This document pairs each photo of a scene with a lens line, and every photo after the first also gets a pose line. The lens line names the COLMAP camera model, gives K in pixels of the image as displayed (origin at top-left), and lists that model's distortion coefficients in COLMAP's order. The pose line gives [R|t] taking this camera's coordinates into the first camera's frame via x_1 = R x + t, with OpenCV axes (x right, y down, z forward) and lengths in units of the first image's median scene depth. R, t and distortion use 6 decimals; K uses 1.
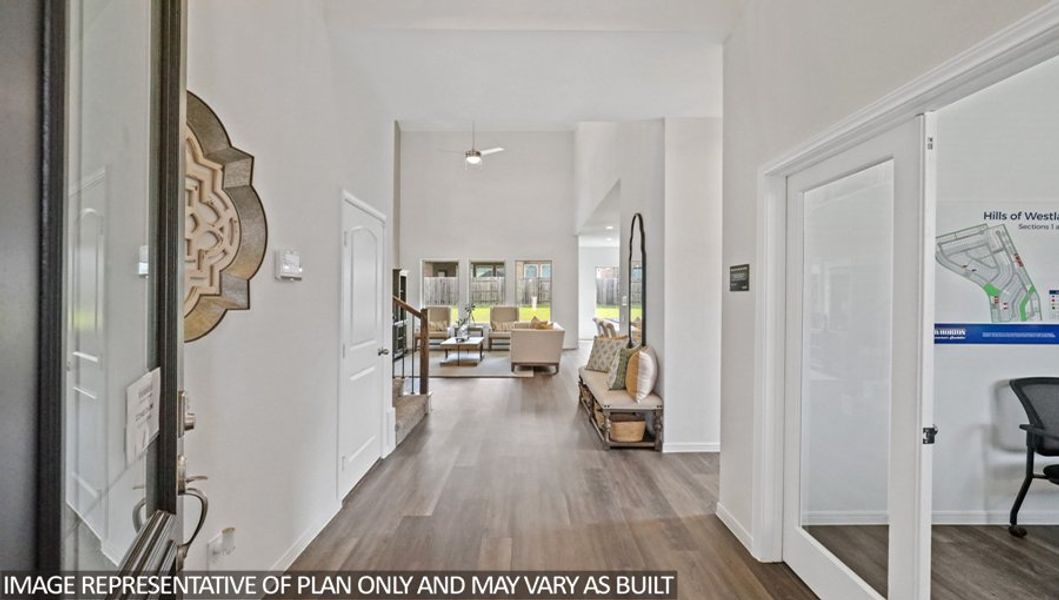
lens RADIAL K [[490.2, 0, 532.5], [0, 490.2, 297.6], [0, 0, 1]] dist [-0.014882, 0.004660]
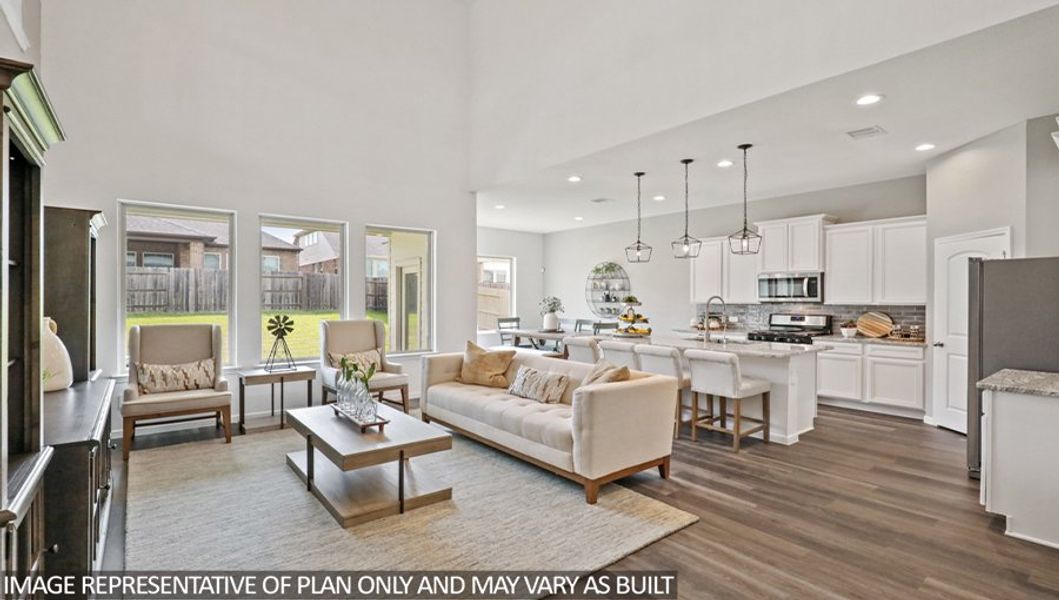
lens RADIAL K [[490.2, 0, 531.3], [0, 490.2, 301.8], [0, 0, 1]] dist [-0.014882, 0.004660]
pose [[0.786381, -0.003714, 0.617731, -0.240165], [0.000747, 0.999987, 0.005060, -0.001897], [-0.617742, -0.003518, 0.786373, 0.585555]]
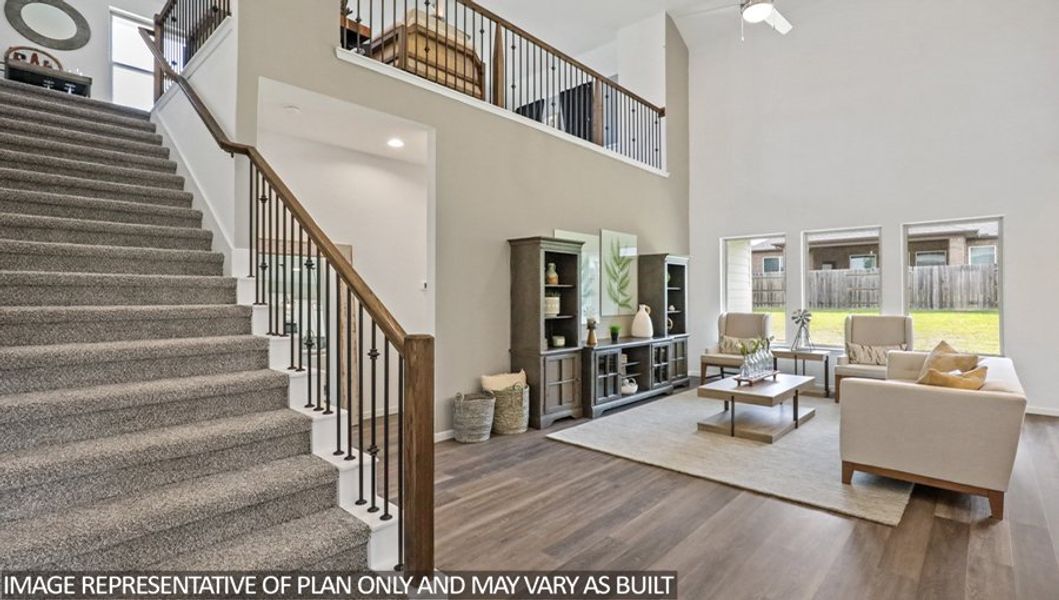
lens RADIAL K [[490.2, 0, 530.2], [0, 490.2, 295.6], [0, 0, 1]] dist [-0.014882, 0.004660]
pose [[0.719823, -0.004589, -0.694143, 0.040511], [0.002333, 0.999988, -0.004191, -0.001741], [0.694154, 0.001397, 0.719825, 0.421191]]
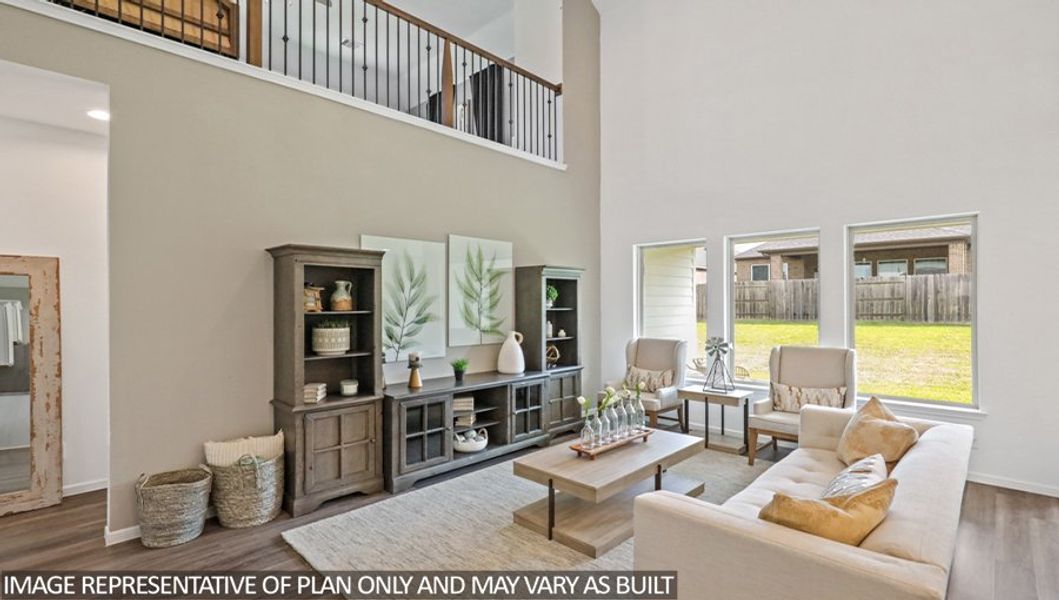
lens RADIAL K [[490.2, 0, 527.8], [0, 490.2, 301.5], [0, 0, 1]] dist [-0.014882, 0.004660]
pose [[0.708241, -0.005453, -0.705950, 0.065281], [0.002419, 0.999983, -0.005298, -0.018834], [0.705967, 0.002045, 0.708242, 0.635074]]
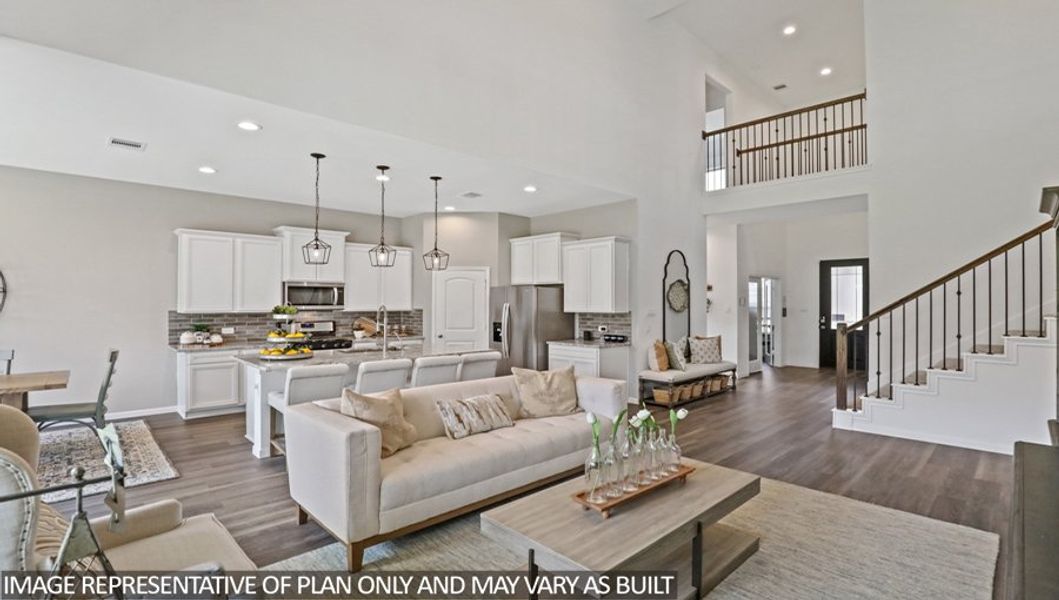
lens RADIAL K [[490.2, 0, 527.5], [0, 490.2, 302.5], [0, 0, 1]] dist [-0.014882, 0.004660]
pose [[-0.682705, -0.005804, 0.730671, -0.263173], [-0.001933, 0.999979, 0.006136, -0.012369], [-0.730692, 0.002776, -0.682702, 1.113733]]
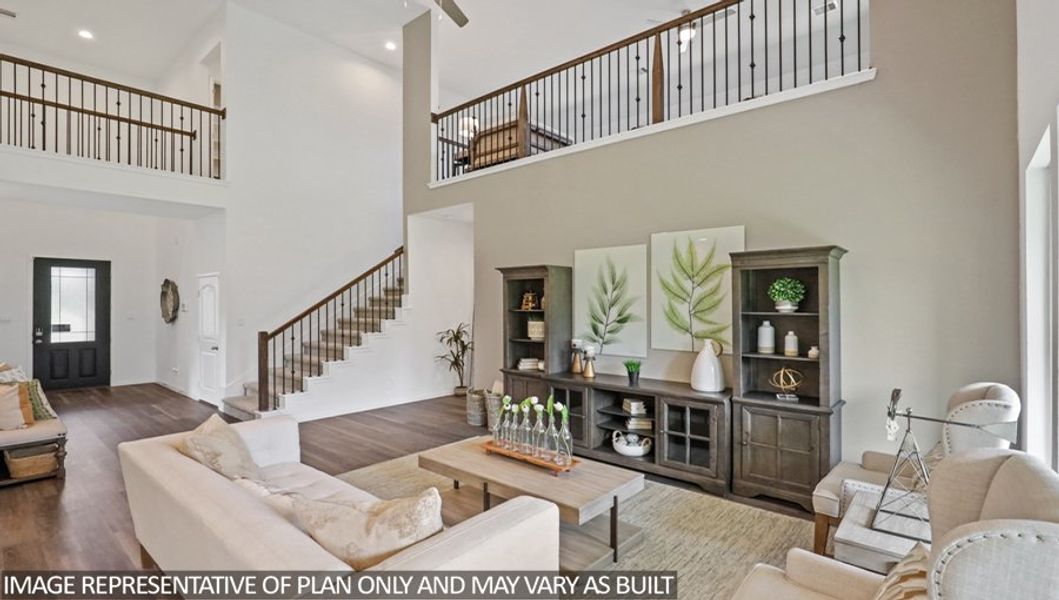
lens RADIAL K [[490.2, 0, 531.4], [0, 490.2, 301.7], [0, 0, 1]] dist [-0.014882, 0.004660]
pose [[-0.666236, -0.004005, -0.745730, 0.098026], [-0.002072, 0.999992, -0.003520, -0.020304], [0.745738, -0.000800, -0.666238, 1.120755]]
